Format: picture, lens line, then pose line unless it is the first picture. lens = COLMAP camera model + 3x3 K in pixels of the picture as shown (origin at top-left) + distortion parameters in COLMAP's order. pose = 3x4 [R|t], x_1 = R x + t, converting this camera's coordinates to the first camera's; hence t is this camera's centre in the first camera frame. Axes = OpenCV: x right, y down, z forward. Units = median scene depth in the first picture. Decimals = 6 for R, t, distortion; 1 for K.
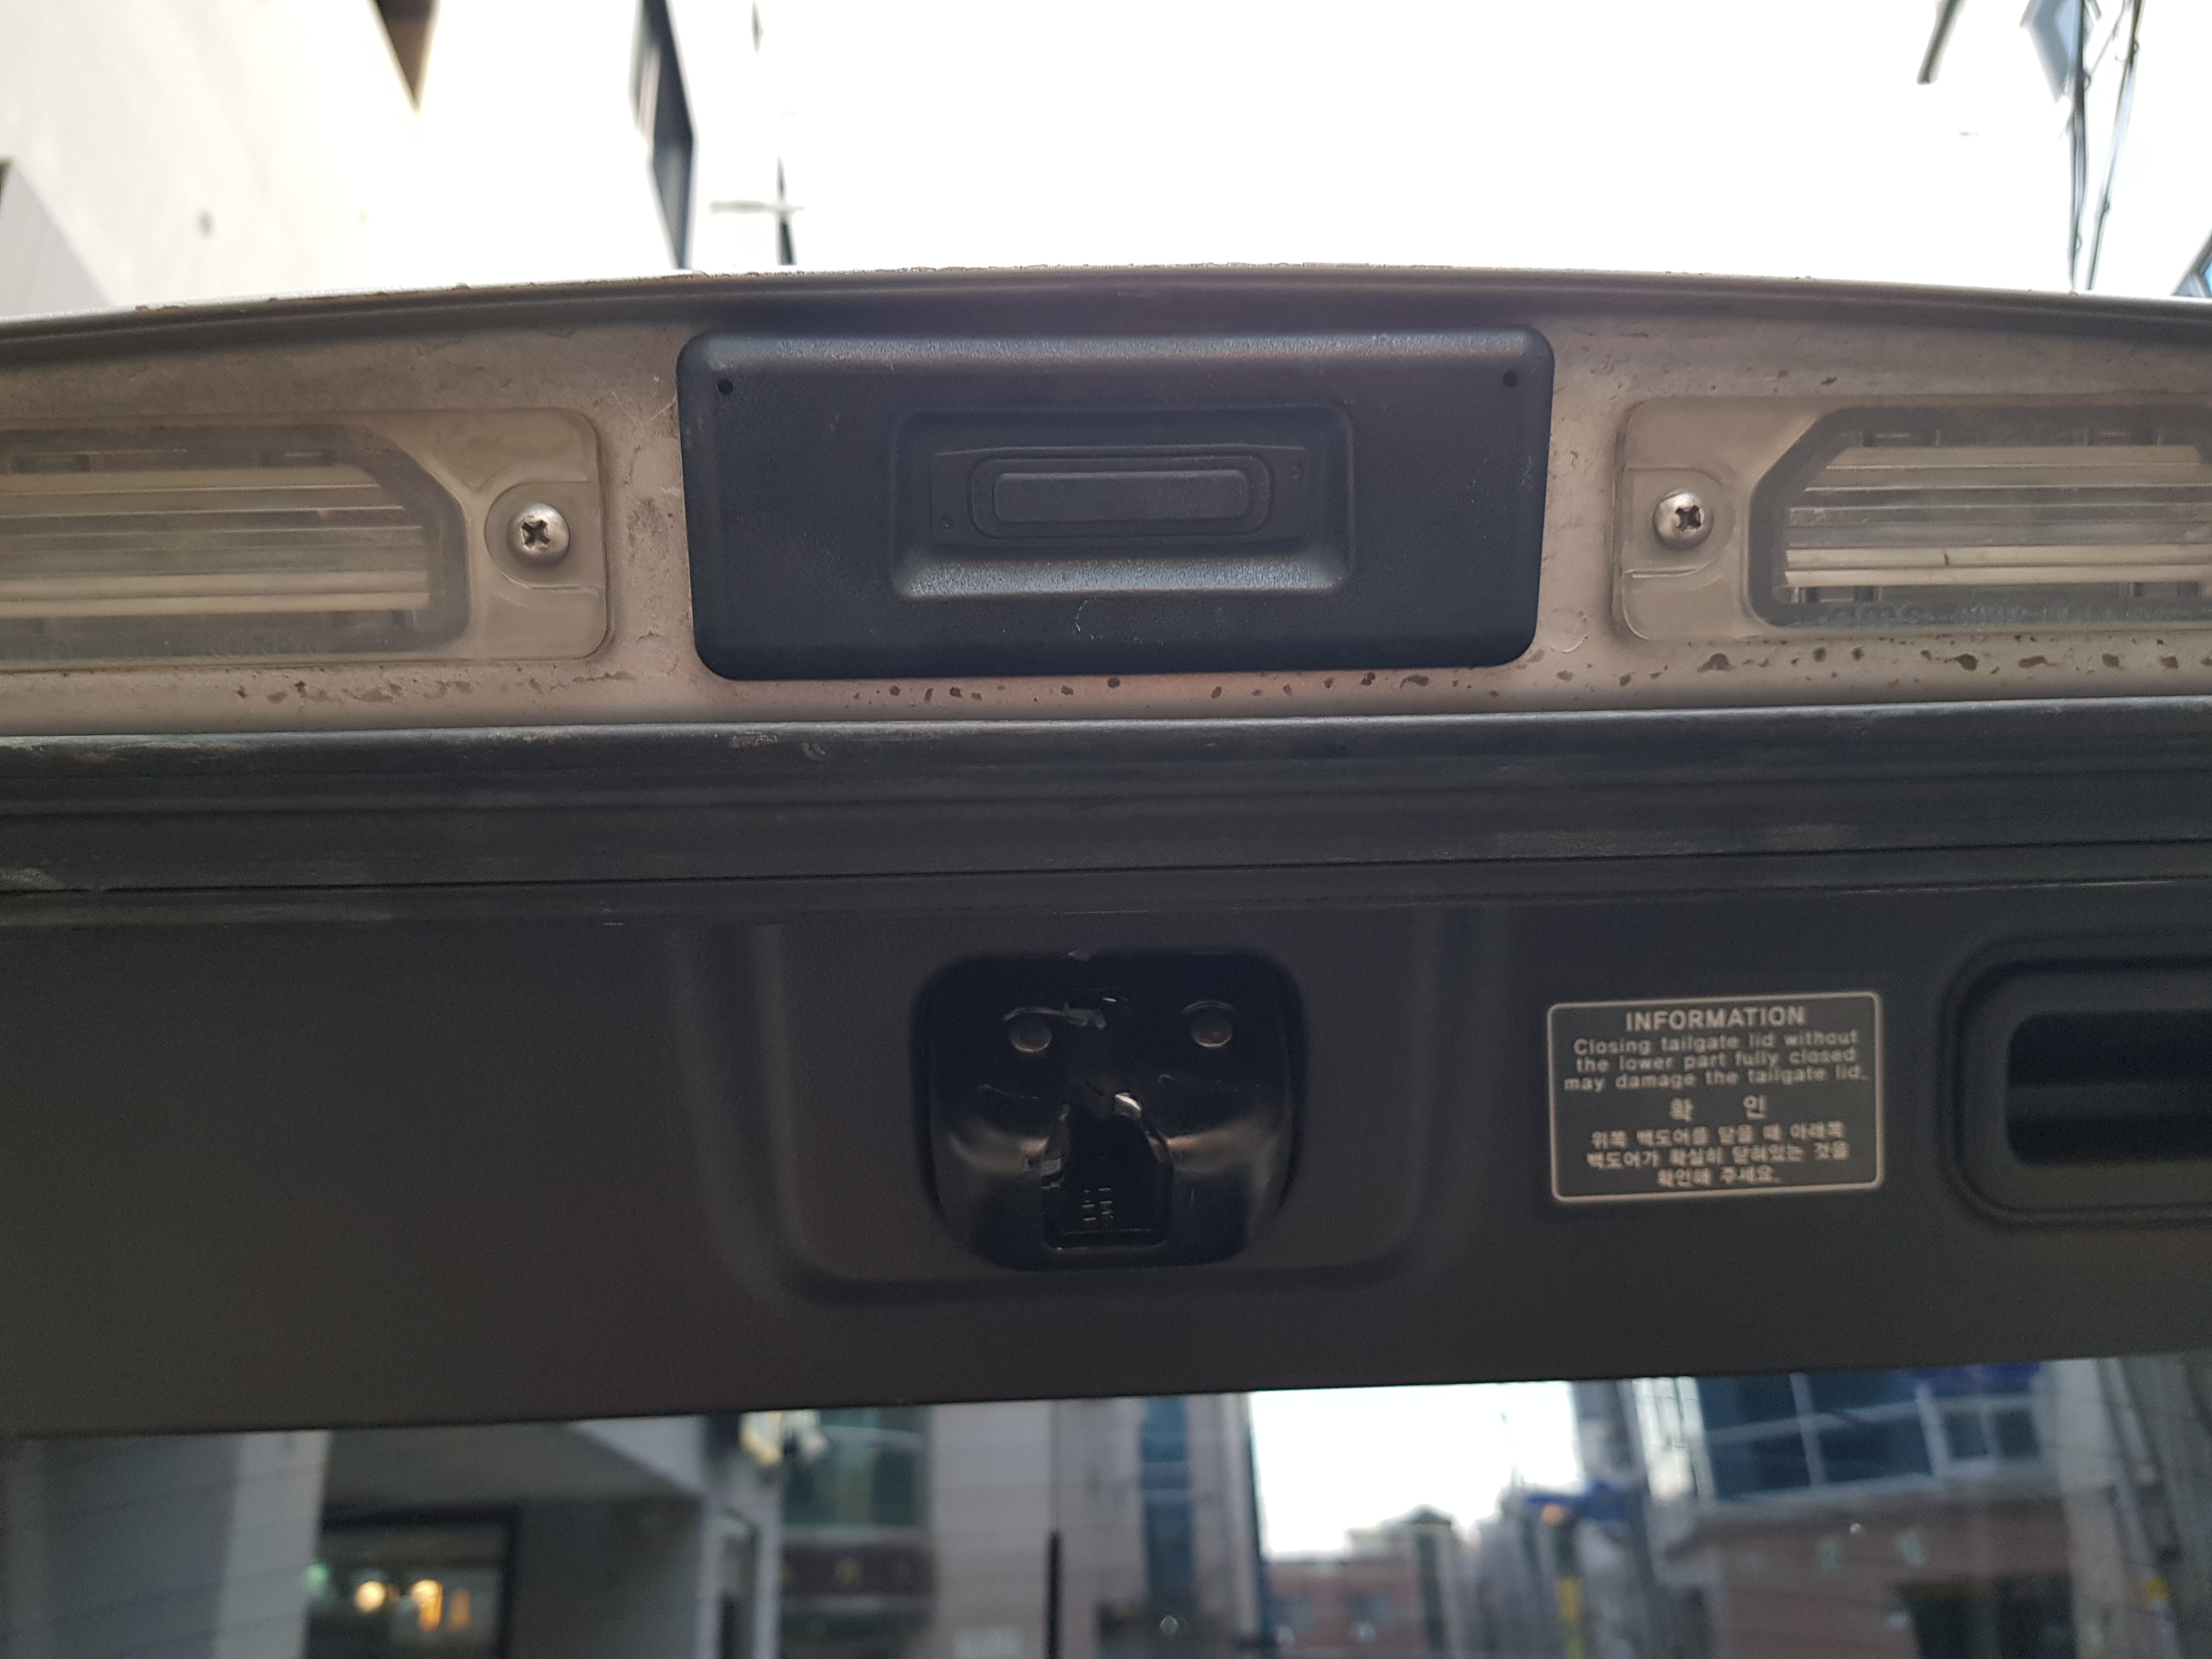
lens RADIAL K [[1885.1, 0, 1077.2], [0, 1885.1, 827.5], [0, 0, 1]] dist [0.010922, -0.079819]
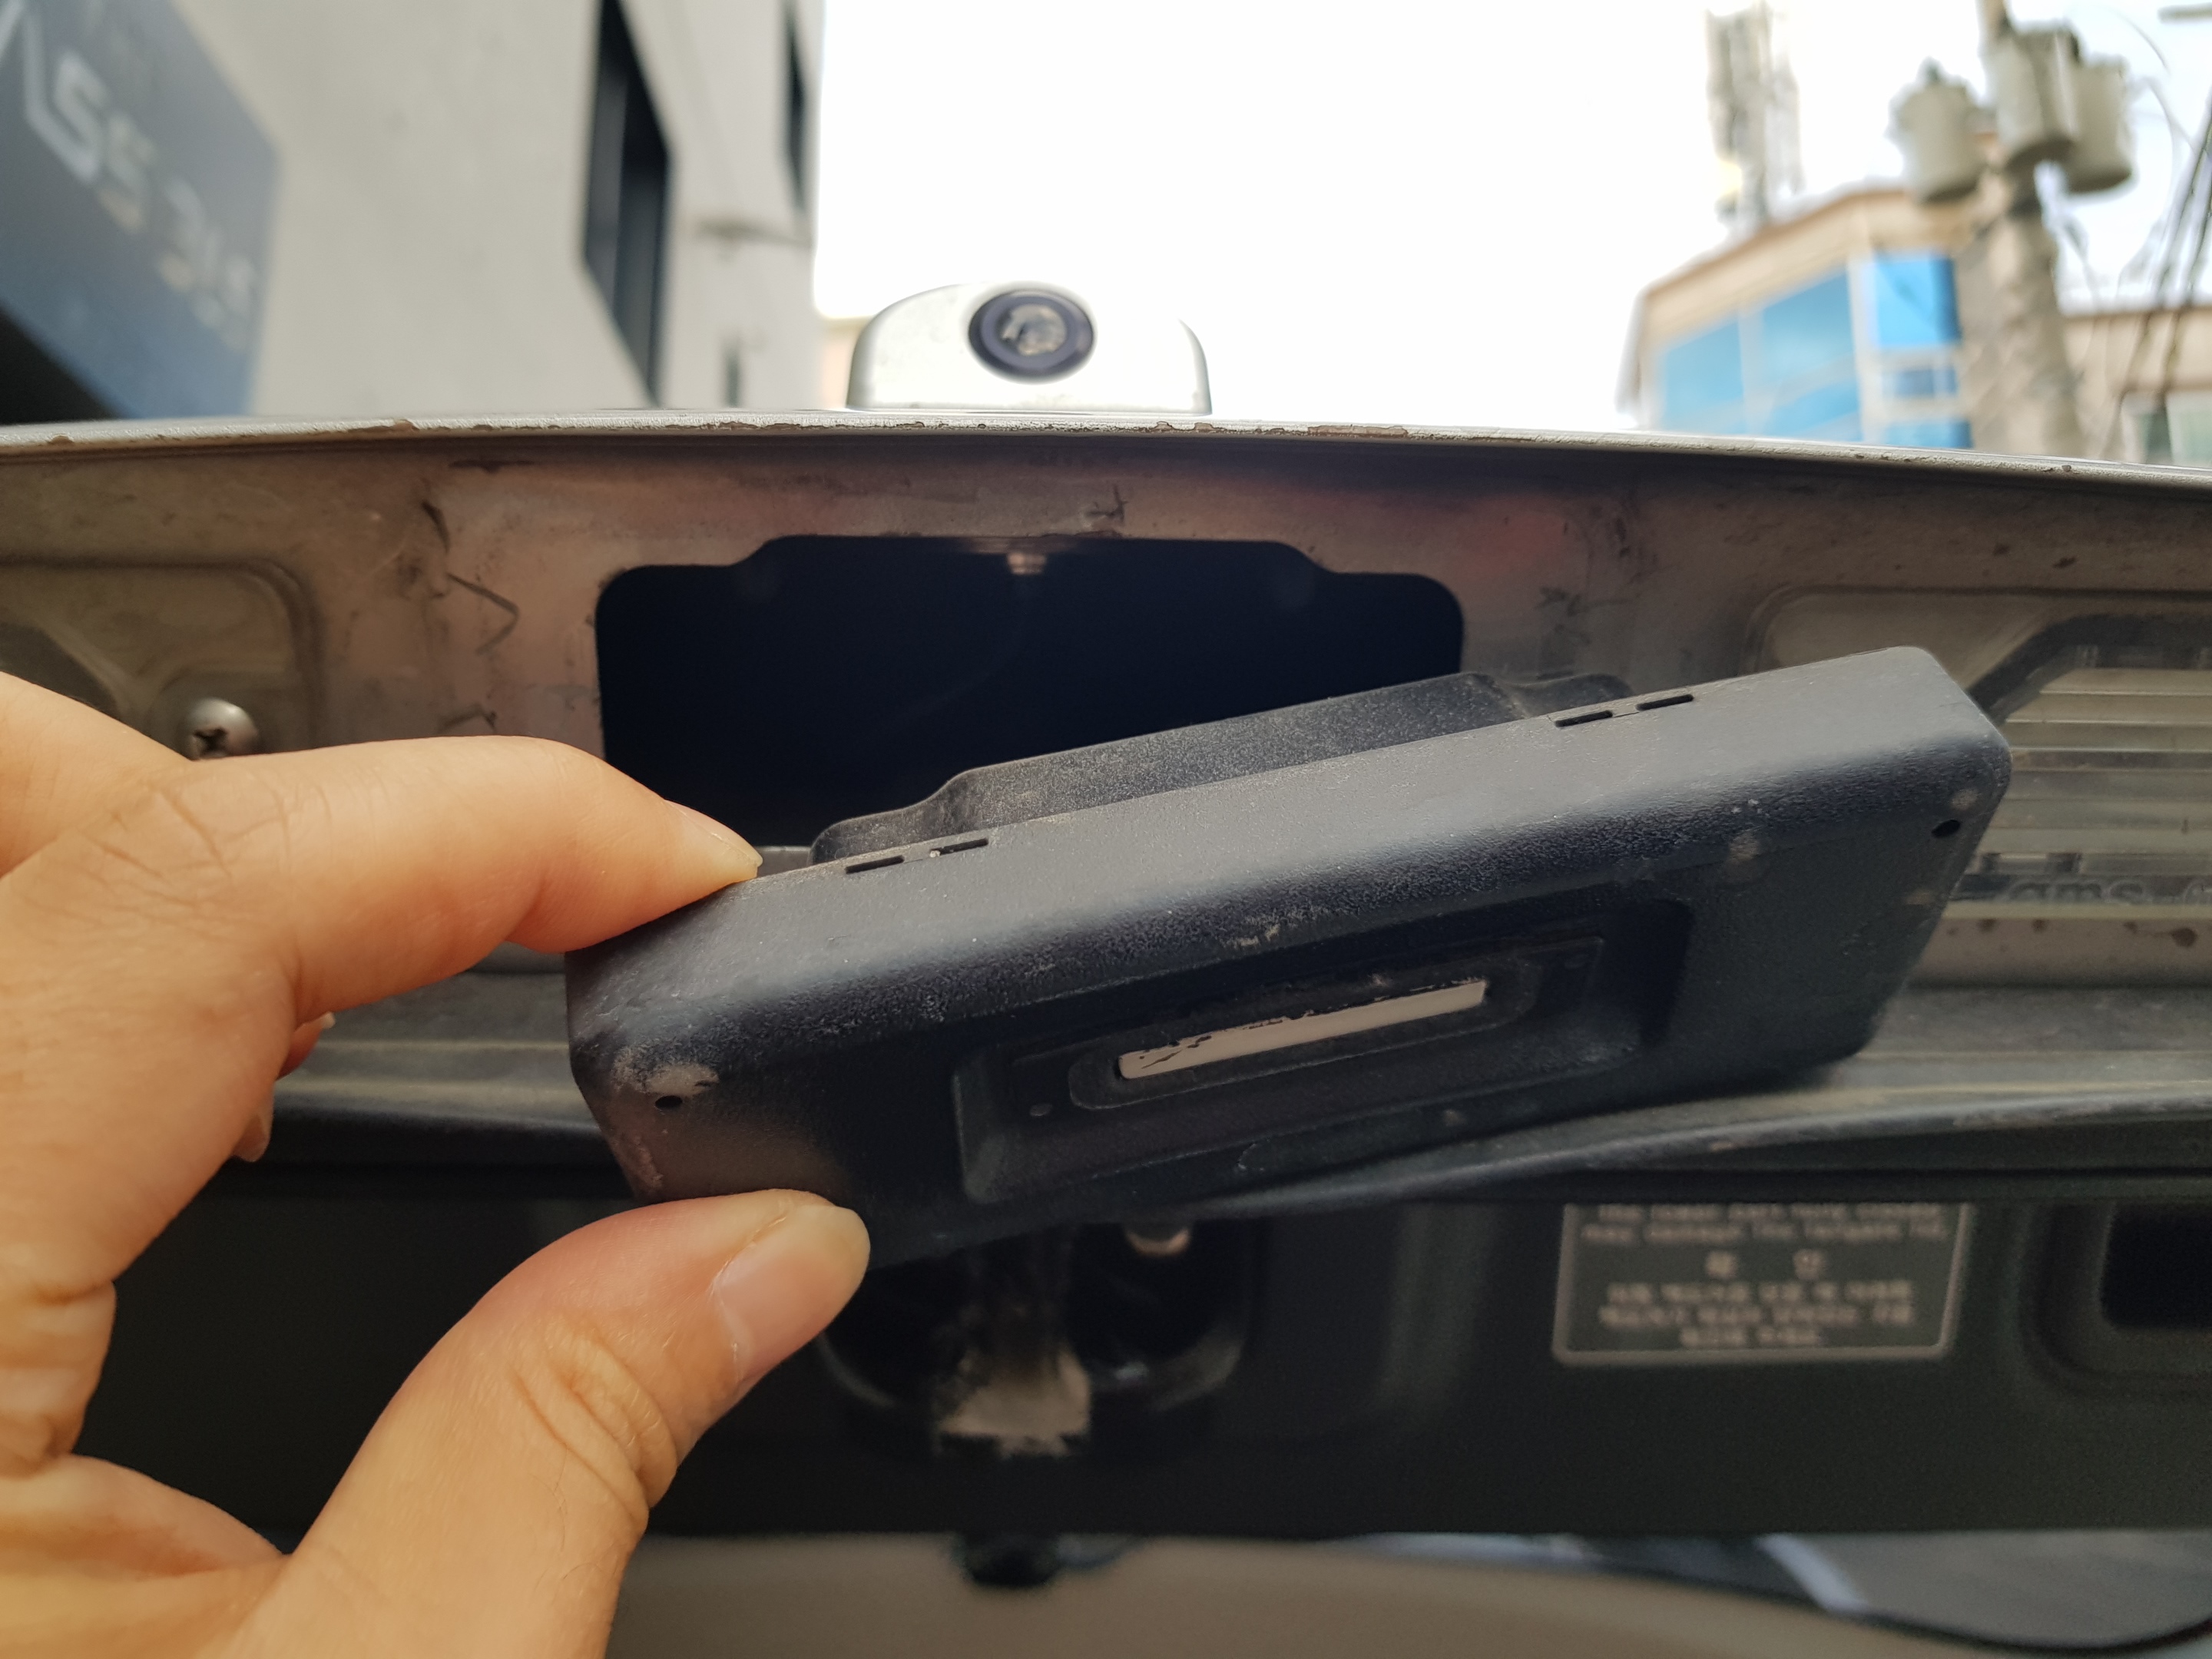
lens RADIAL K [[1885.1, 0, 1077.2], [0, 1885.1, 827.5], [0, 0, 1]] dist [0.010922, -0.079819]
pose [[0.999077, 0.041250, -0.011944, 0.037091], [-0.036918, 0.967071, 0.251814, -0.238380], [0.021939, -0.251141, 0.967702, 0.232342]]
